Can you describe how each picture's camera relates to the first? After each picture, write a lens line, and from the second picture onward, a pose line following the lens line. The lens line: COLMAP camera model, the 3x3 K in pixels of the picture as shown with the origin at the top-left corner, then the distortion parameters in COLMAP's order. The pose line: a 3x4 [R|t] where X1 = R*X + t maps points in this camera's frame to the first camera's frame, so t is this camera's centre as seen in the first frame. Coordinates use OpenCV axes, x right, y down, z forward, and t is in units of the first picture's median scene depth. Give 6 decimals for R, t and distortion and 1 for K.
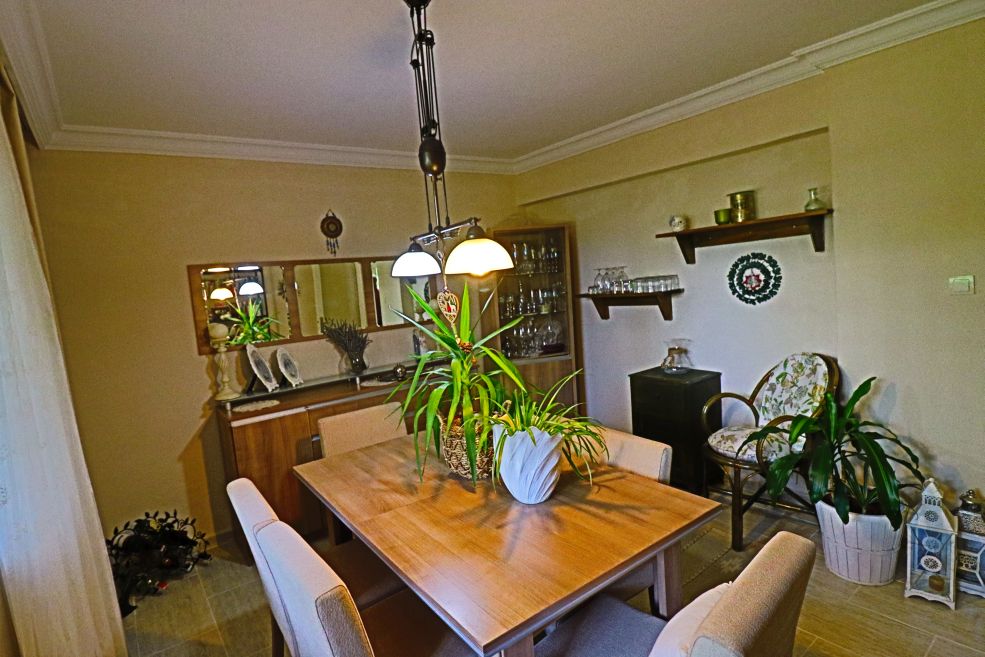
lens RADIAL K [[504.3, 0, 492.5], [0, 504.3, 328.5], [0, 0, 1]] dist [0.001669, 0.000123]
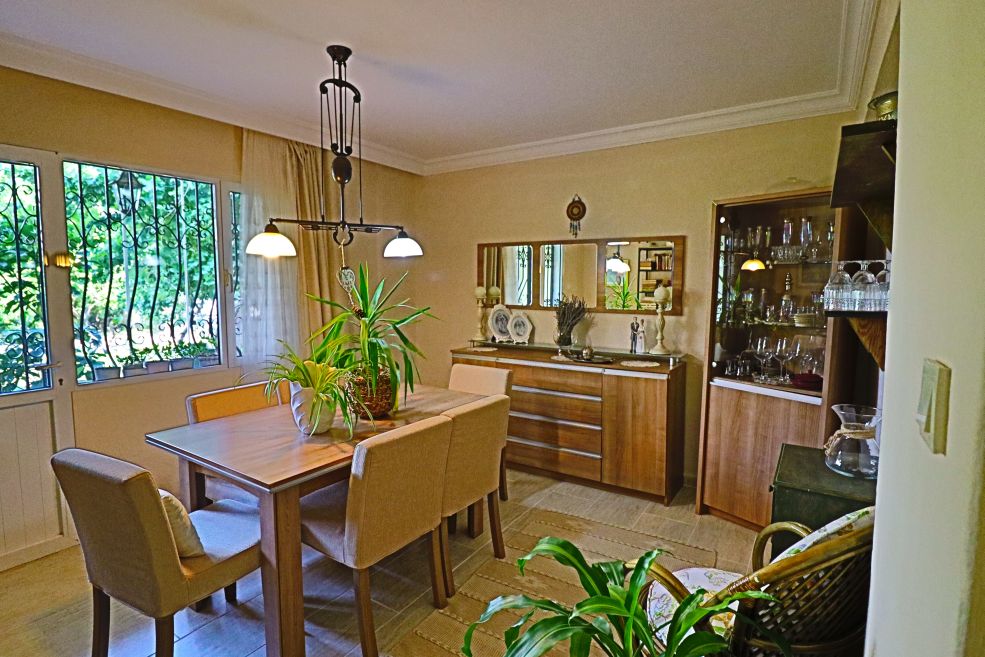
lens RADIAL K [[502.4, 0, 488.0], [0, 502.4, 342.6], [0, 0, 1]] dist [0.001612, 0.000523]
pose [[0.334796, 0.199556, -0.920918, 0.681813], [-0.124541, 0.978115, 0.166674, -0.080379], [0.934024, 0.058890, 0.352322, 0.463048]]
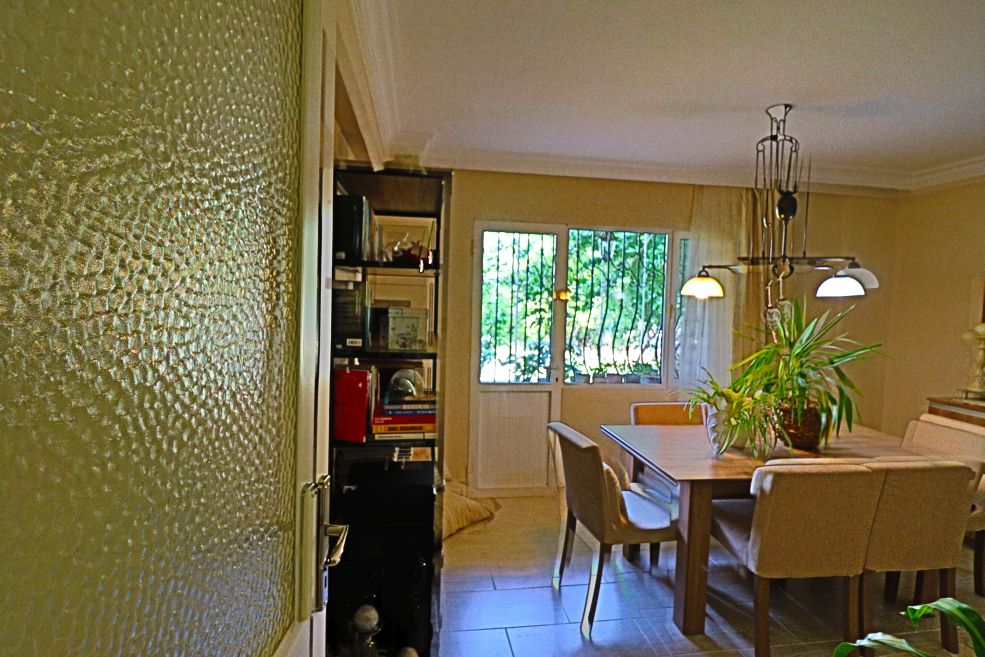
lens RADIAL K [[504.3, 0, 492.5], [0, 504.3, 328.5], [0, 0, 1]] dist [0.001669, 0.000123]
pose [[-0.464832, 0.119752, -0.877263, 0.798568], [-0.062661, 0.983877, 0.167508, -0.098974], [0.883179, 0.132833, -0.449834, 0.484473]]
